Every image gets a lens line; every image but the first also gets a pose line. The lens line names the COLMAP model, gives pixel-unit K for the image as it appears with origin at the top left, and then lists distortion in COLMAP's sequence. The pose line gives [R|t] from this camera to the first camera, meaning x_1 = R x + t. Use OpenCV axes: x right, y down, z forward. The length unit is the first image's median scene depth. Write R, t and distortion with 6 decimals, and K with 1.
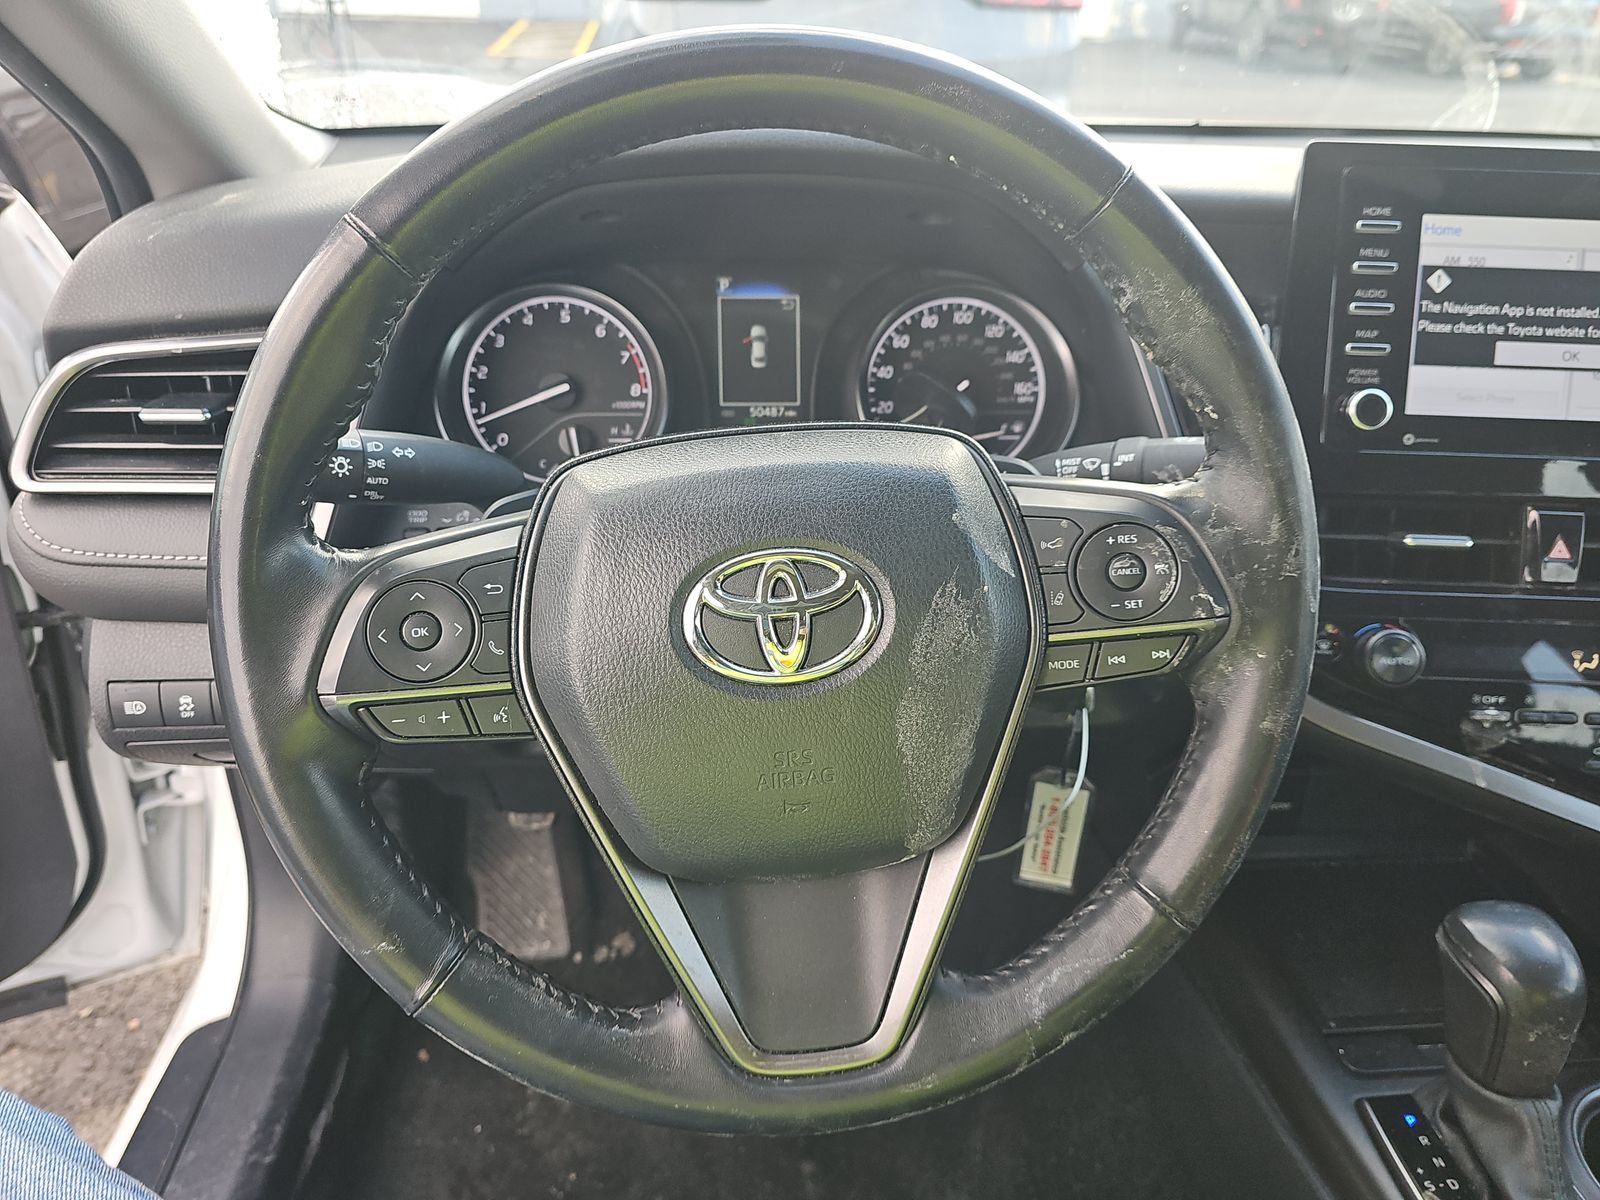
lens RADIAL K [[1083.2, 0, 793.0], [0, 1083.2, 593.6], [0, 0, 1]] dist [0.037173, -0.048572]
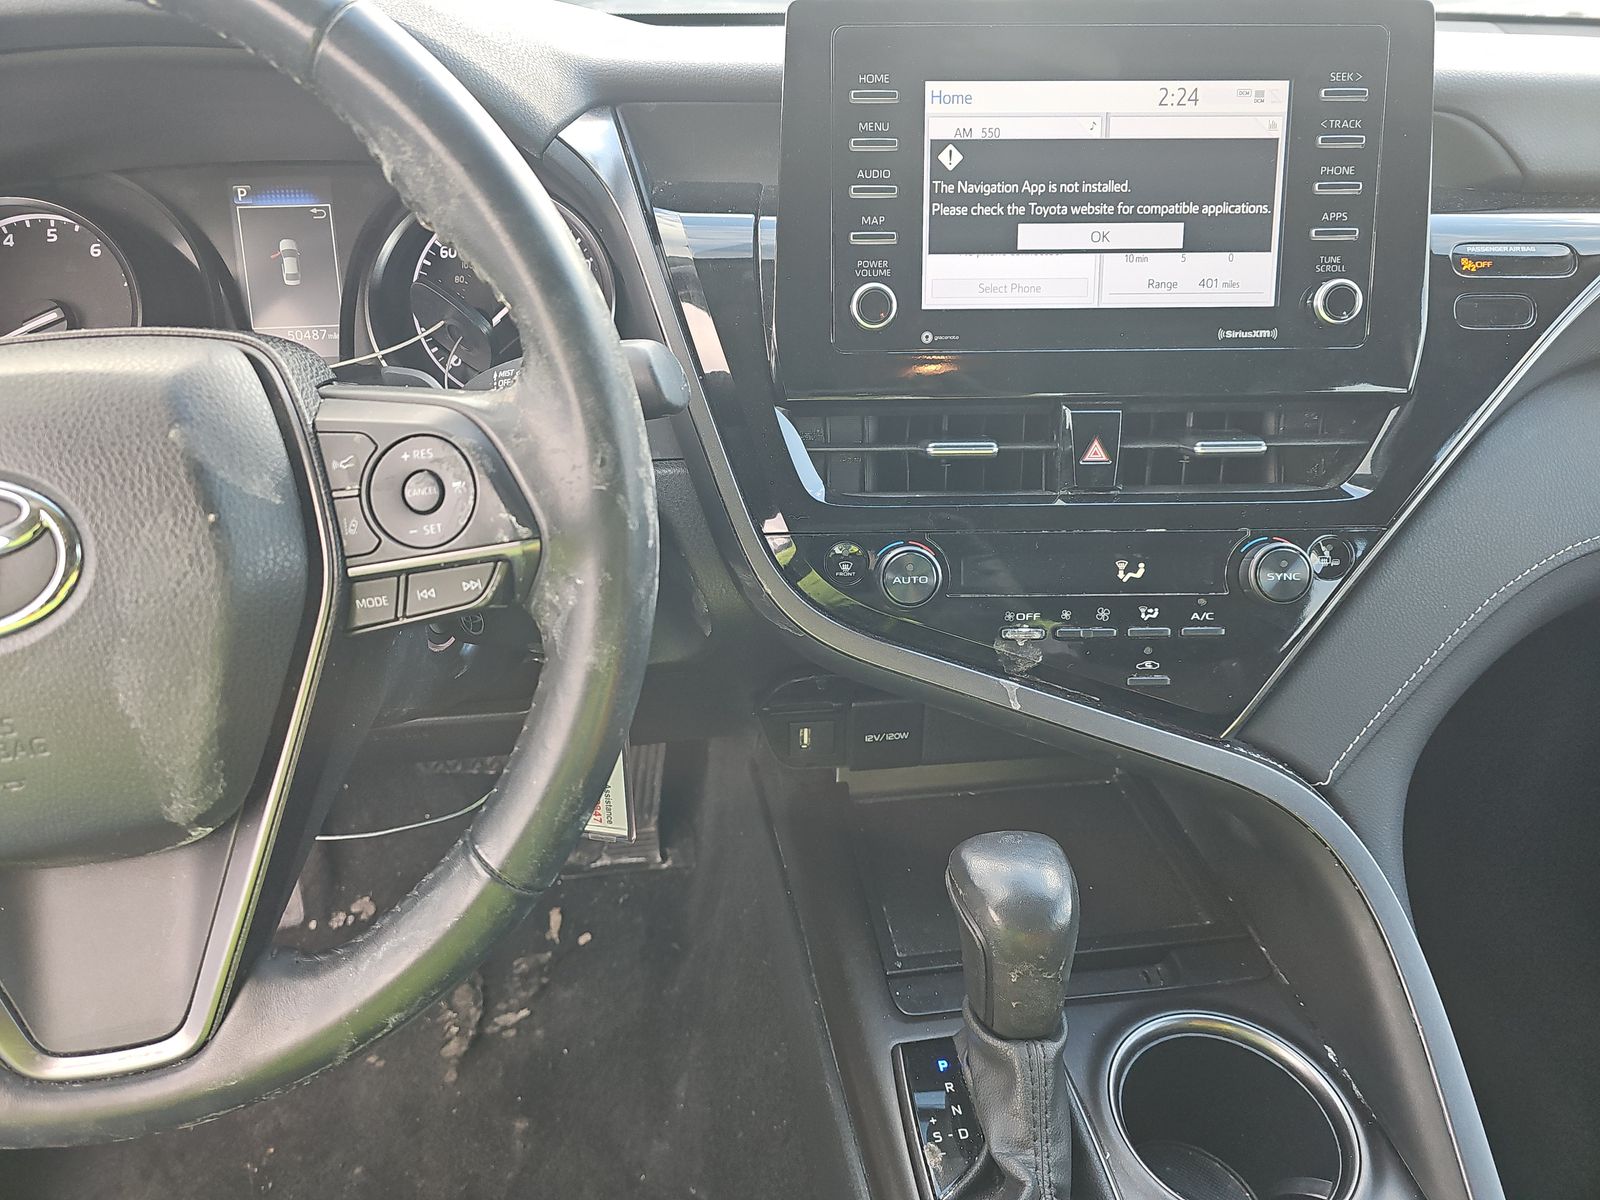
lens RADIAL K [[1083.2, 0, 746.0], [0, 1083.2, 603.2], [0, 0, 1]] dist [0.037173, -0.048572]
pose [[0.998213, -0.046516, 0.037523, 0.369183], [0.044190, 0.997182, 0.060618, 0.019102], [-0.040237, -0.058851, 0.997456, 0.085484]]
